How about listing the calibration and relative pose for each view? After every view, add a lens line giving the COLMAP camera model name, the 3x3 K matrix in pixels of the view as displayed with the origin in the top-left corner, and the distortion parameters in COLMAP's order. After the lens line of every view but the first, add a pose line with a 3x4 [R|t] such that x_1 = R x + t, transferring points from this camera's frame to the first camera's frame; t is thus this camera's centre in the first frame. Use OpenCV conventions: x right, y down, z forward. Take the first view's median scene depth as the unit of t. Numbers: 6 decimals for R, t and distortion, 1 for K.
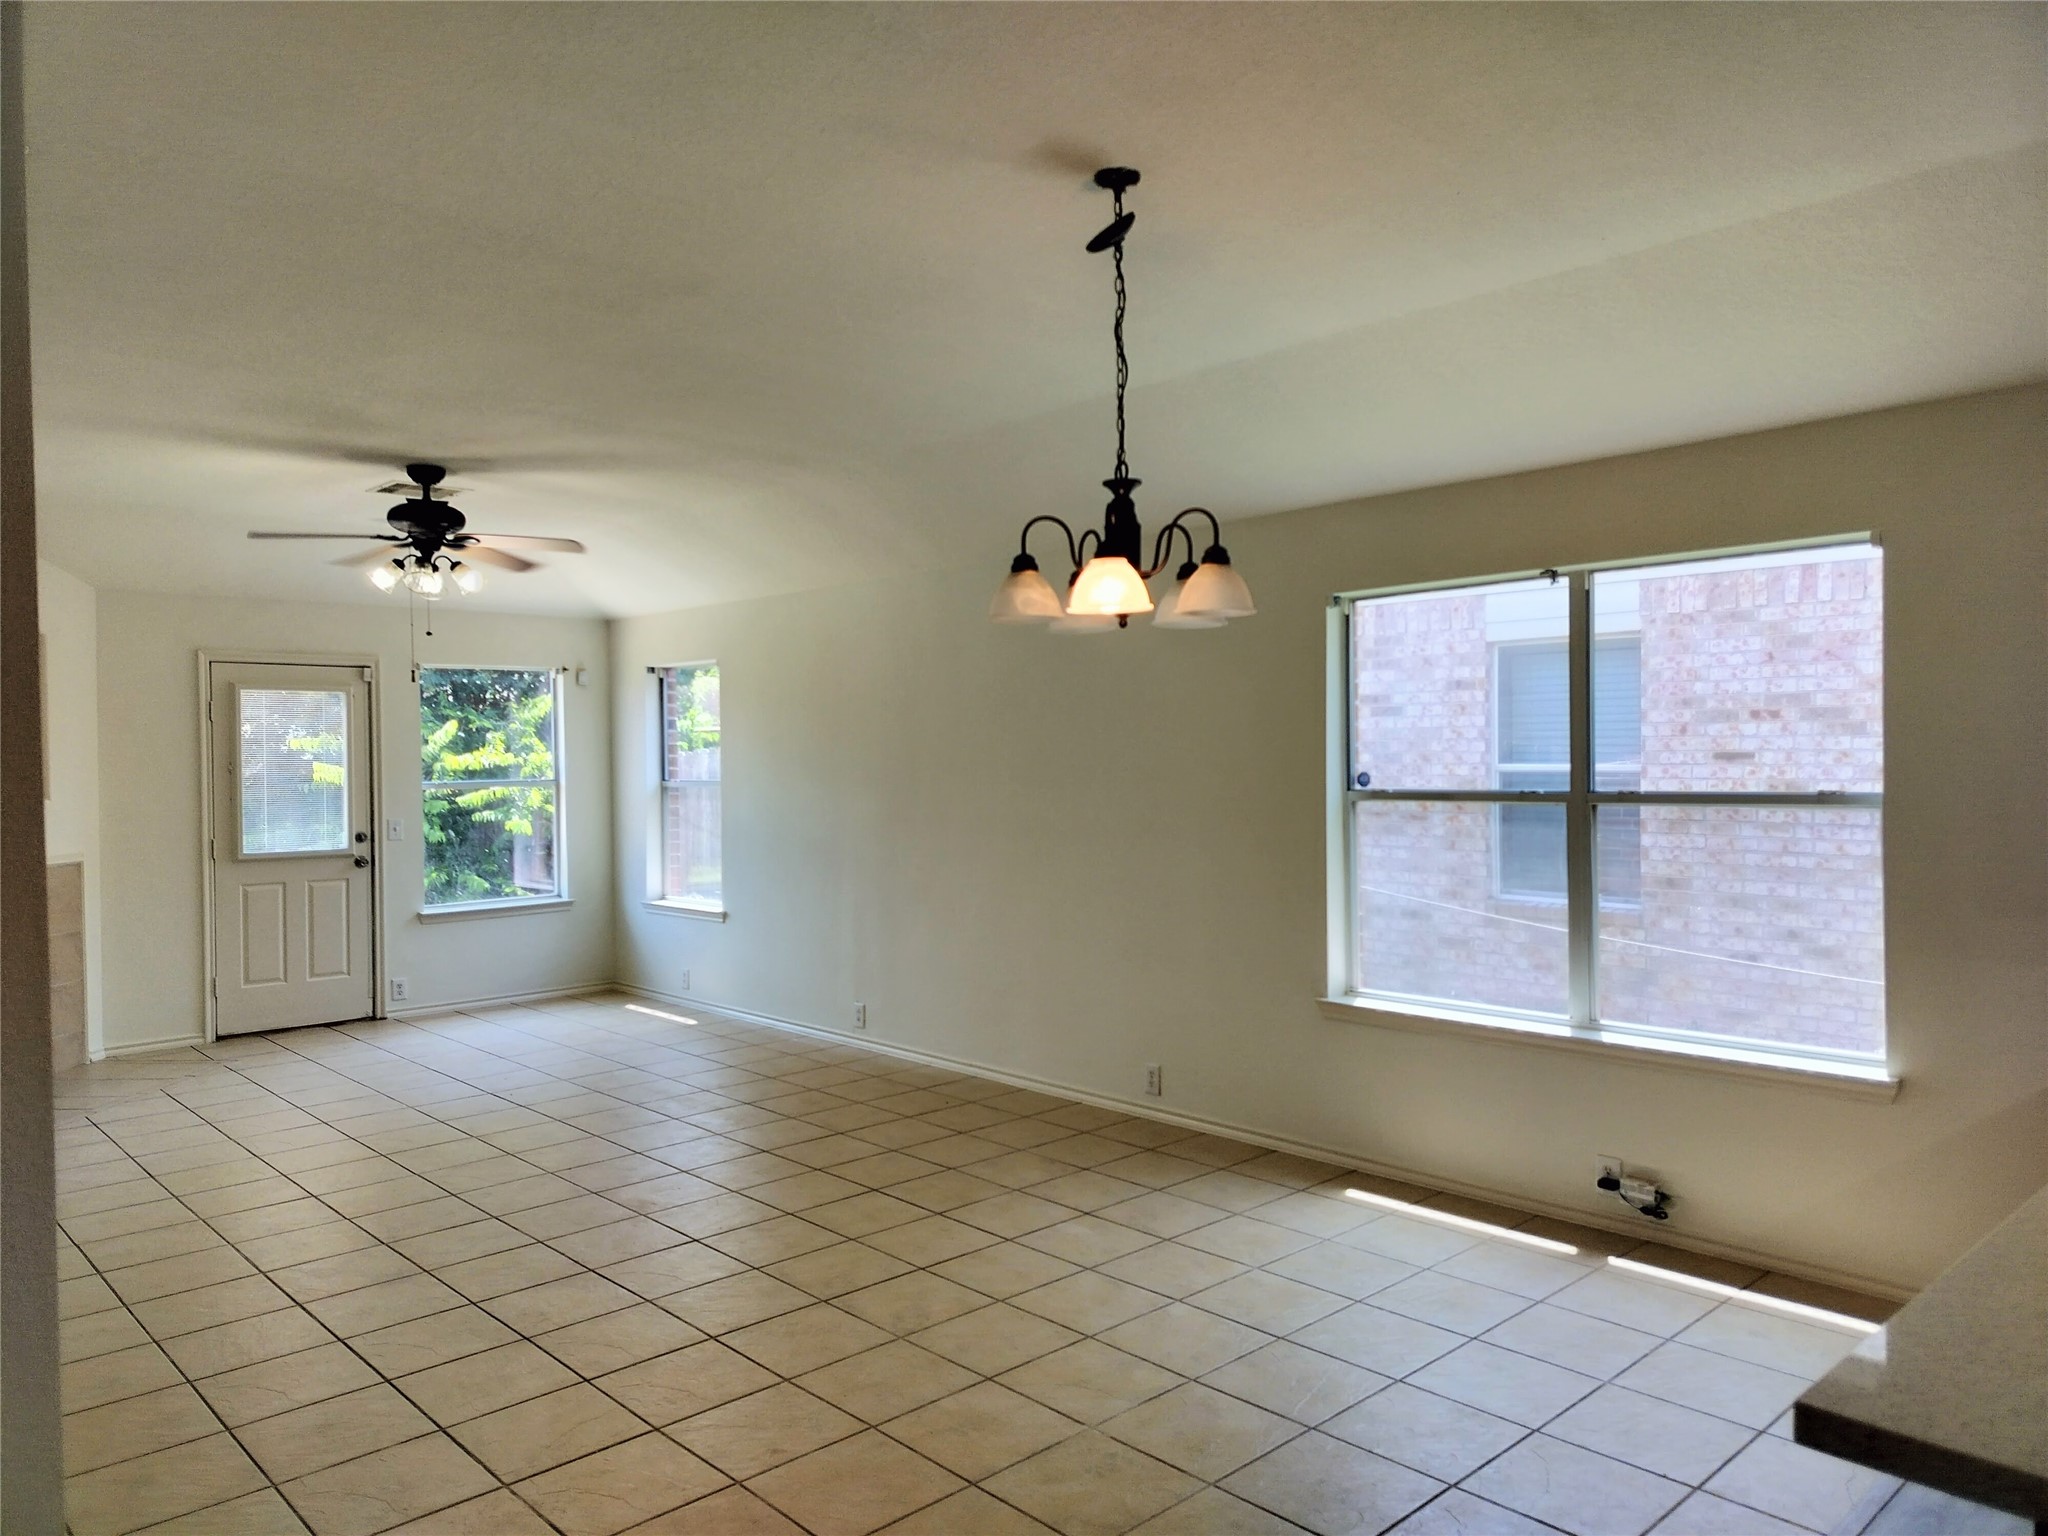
lens RADIAL K [[1434.2, 0, 1011.9], [0, 1434.2, 769.9], [0, 0, 1]] dist [0.052285, -0.003526]
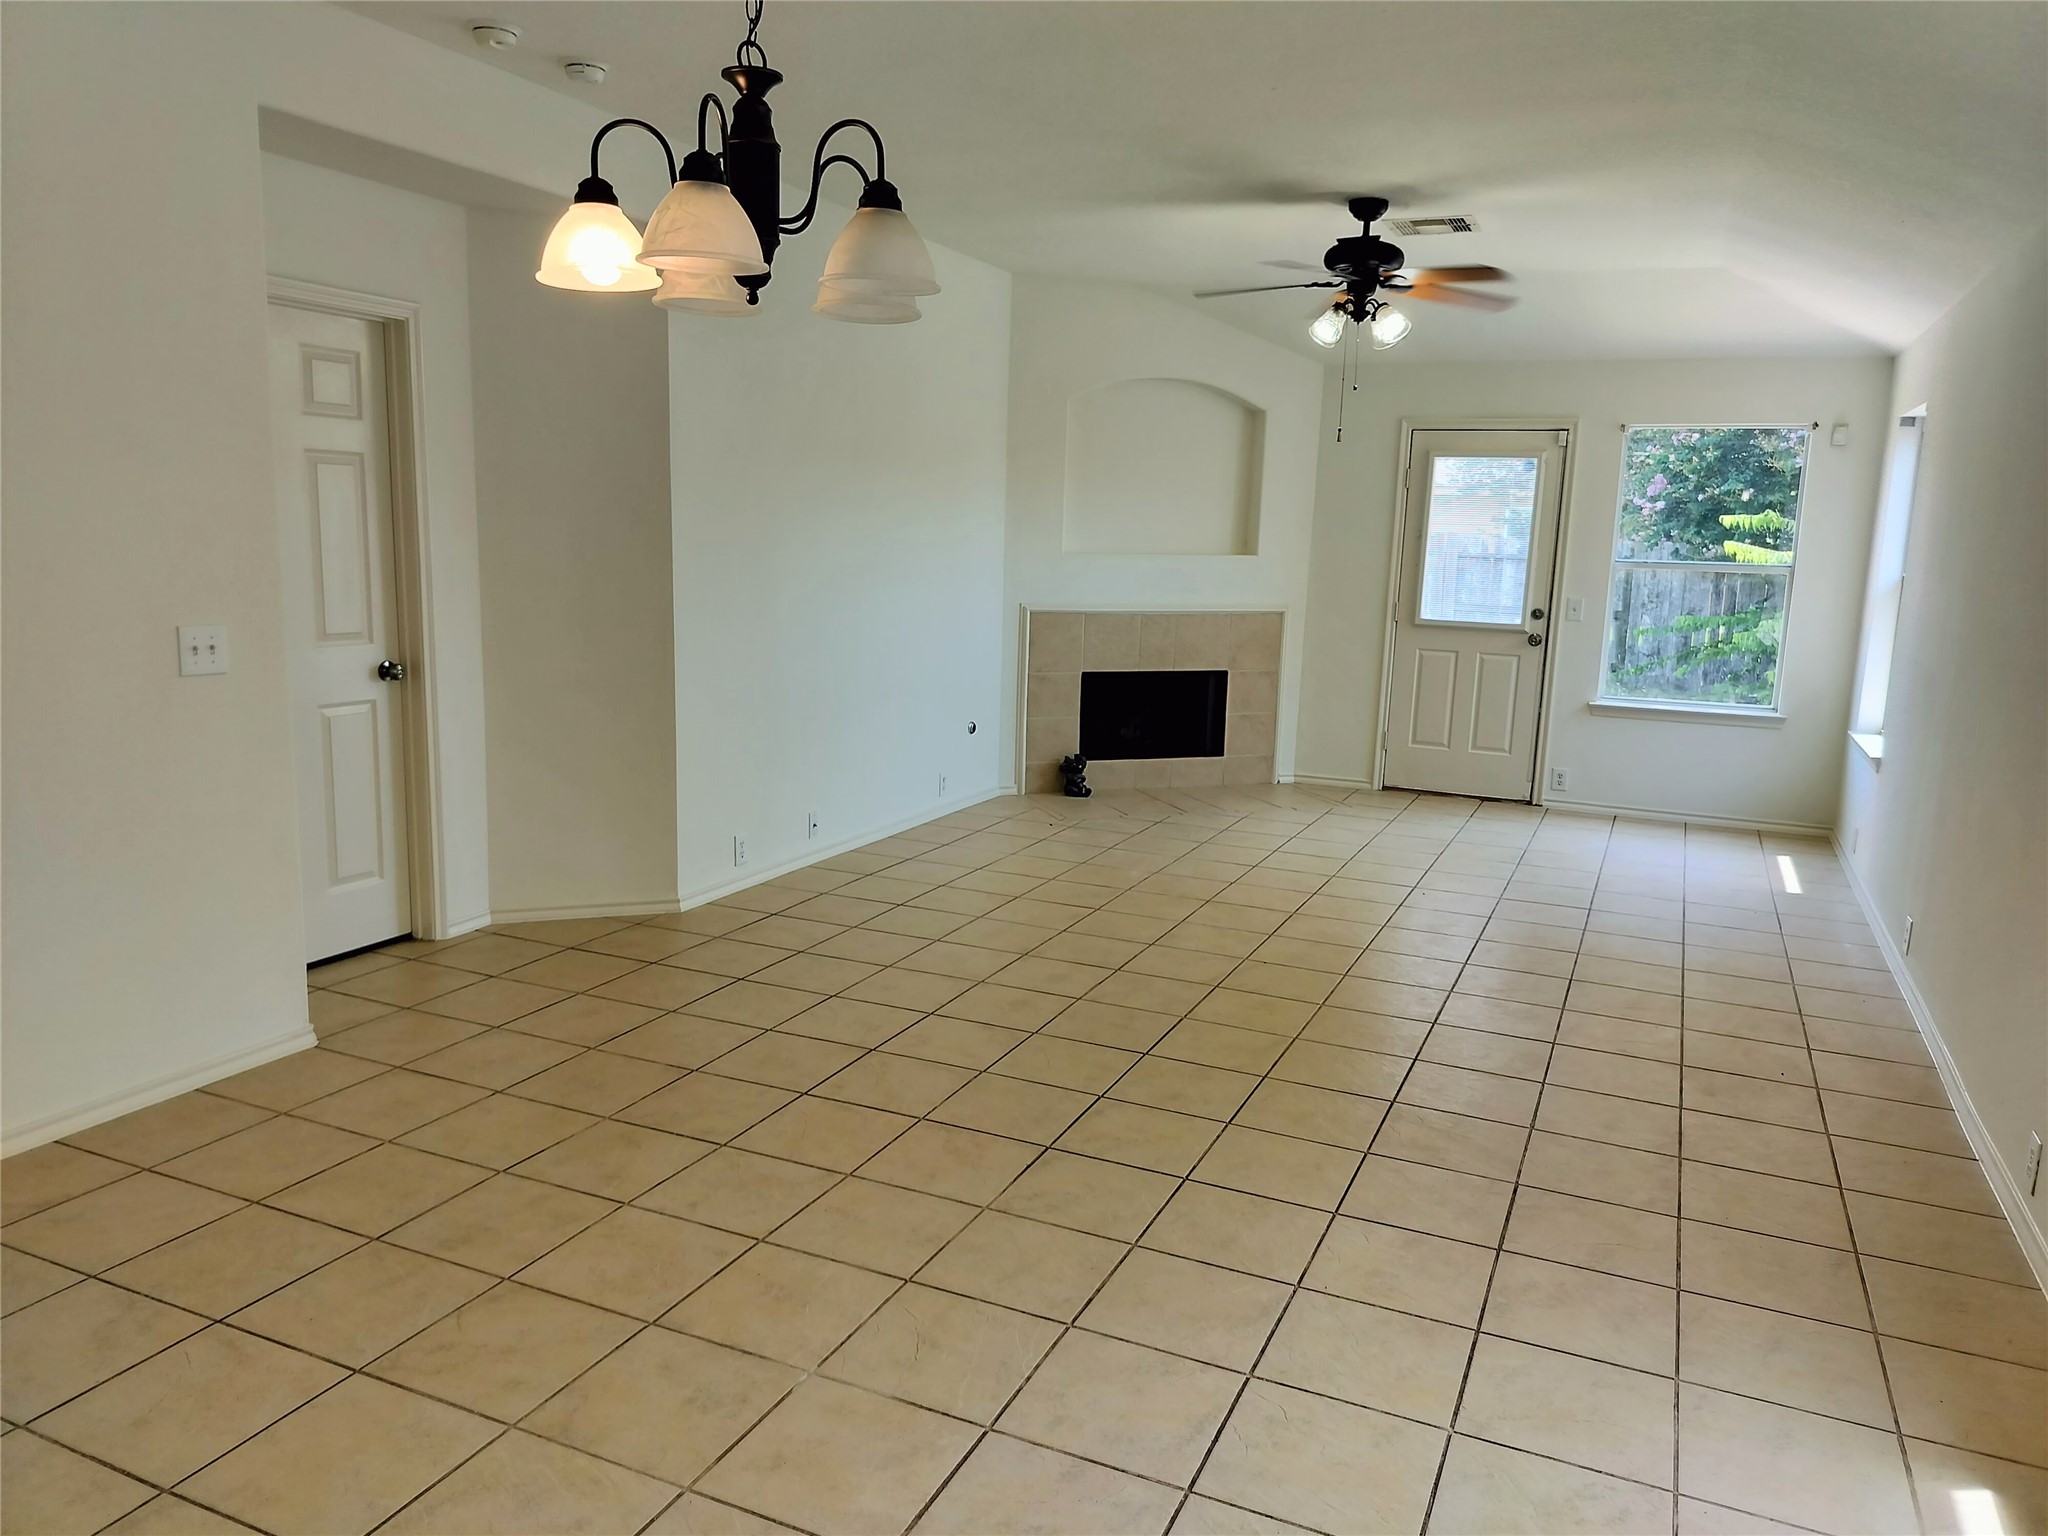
lens RADIAL K [[1434.2, 0, 1023.2], [0, 1434.2, 778.4], [0, 0, 1]] dist [0.052285, -0.003526]
pose [[0.403272, 0.187148, -0.895739, 0.304497], [-0.047984, 0.981841, 0.183534, -0.006045], [0.913821, -0.031033, 0.404929, 0.323620]]
